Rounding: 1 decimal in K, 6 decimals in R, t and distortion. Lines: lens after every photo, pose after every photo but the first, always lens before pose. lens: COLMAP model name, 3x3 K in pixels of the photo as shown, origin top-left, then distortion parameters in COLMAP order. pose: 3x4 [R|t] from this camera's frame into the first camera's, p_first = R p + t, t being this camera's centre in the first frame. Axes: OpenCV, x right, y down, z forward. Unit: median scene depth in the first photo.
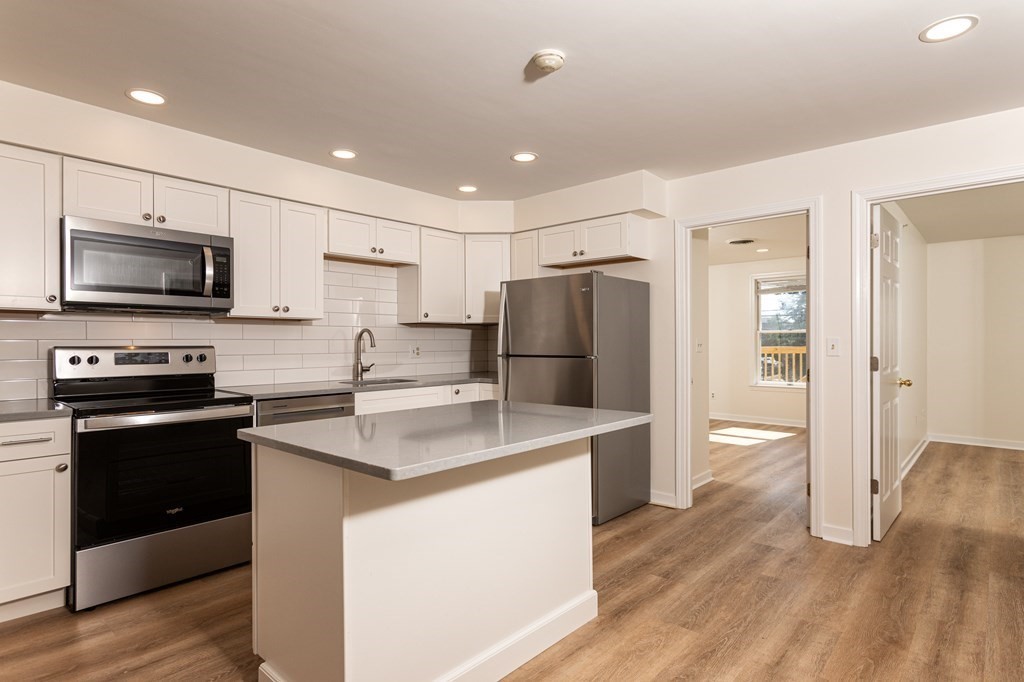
lens RADIAL K [[546.2, 0, 515.6], [0, 546.2, 340.3], [0, 0, 1]] dist [-0.019049, 0.007076]
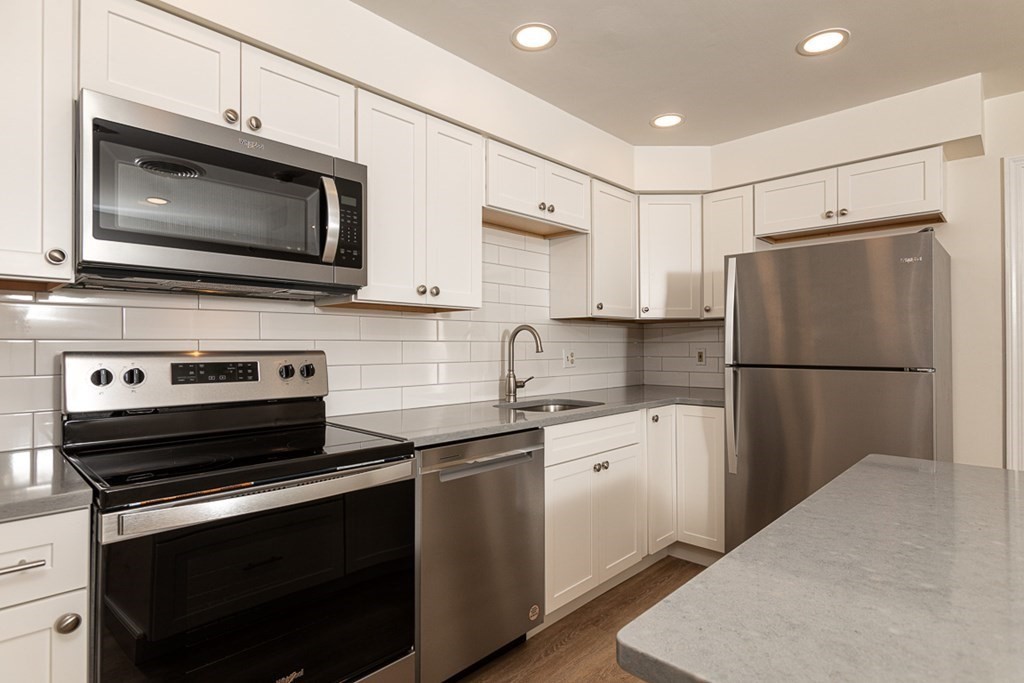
lens RADIAL K [[546.2, 0, 512.5], [0, 546.2, 342.4], [0, 0, 1]] dist [-0.019049, 0.007076]
pose [[0.998904, 0.002170, -0.046765, -0.305140], [-0.002306, 0.999993, -0.002855, 0.002338], [0.046758, 0.002960, 0.998902, 0.385221]]
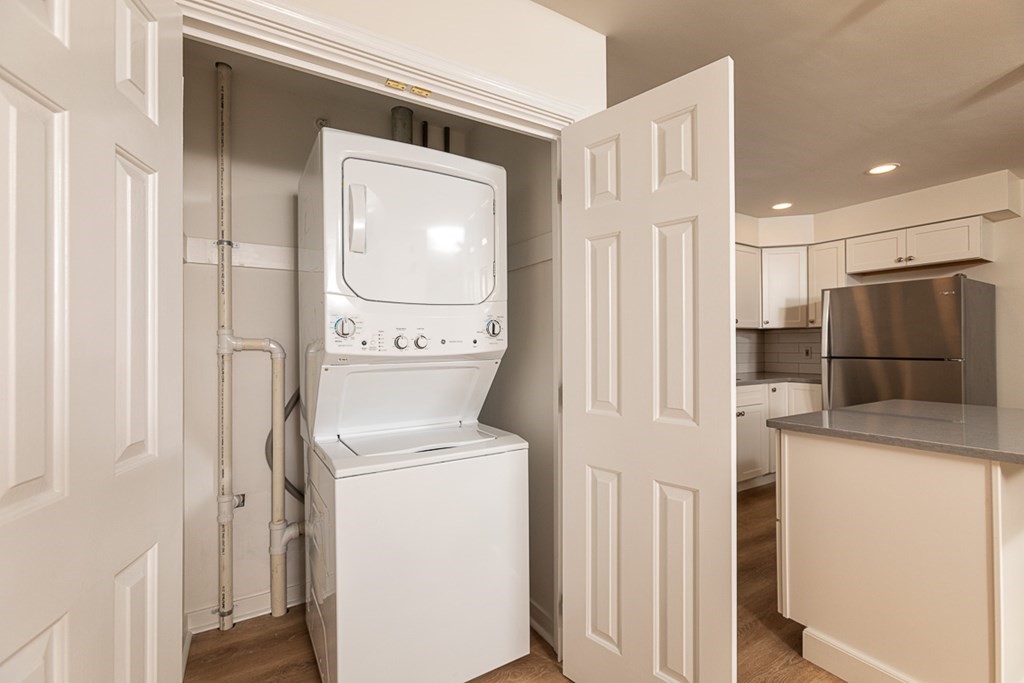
lens RADIAL K [[457.8, 0, 504.9], [0, 457.8, 344.1], [0, 0, 1]] dist [-0.012302, 0.001500]
pose [[0.949312, 0.001296, -0.314333, -0.405070], [-0.001757, 0.999998, -0.001185, 0.004055], [0.314330, 0.001678, 0.949312, -0.060862]]
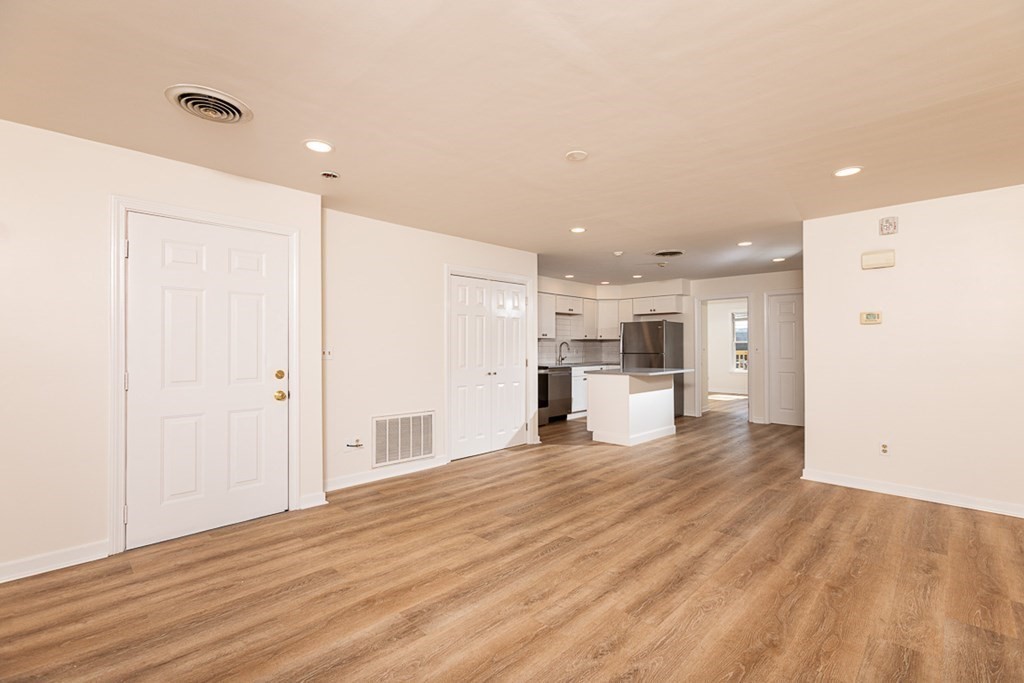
lens RADIAL K [[457.8, 0, 549.3], [0, 457.8, 341.3], [0, 0, 1]] dist [-0.012302, 0.001500]
pose [[0.999961, -0.001815, 0.008624, -0.424705], [0.001947, 0.999879, -0.015401, 0.005759], [-0.008595, 0.015418, 0.999844, -1.186787]]
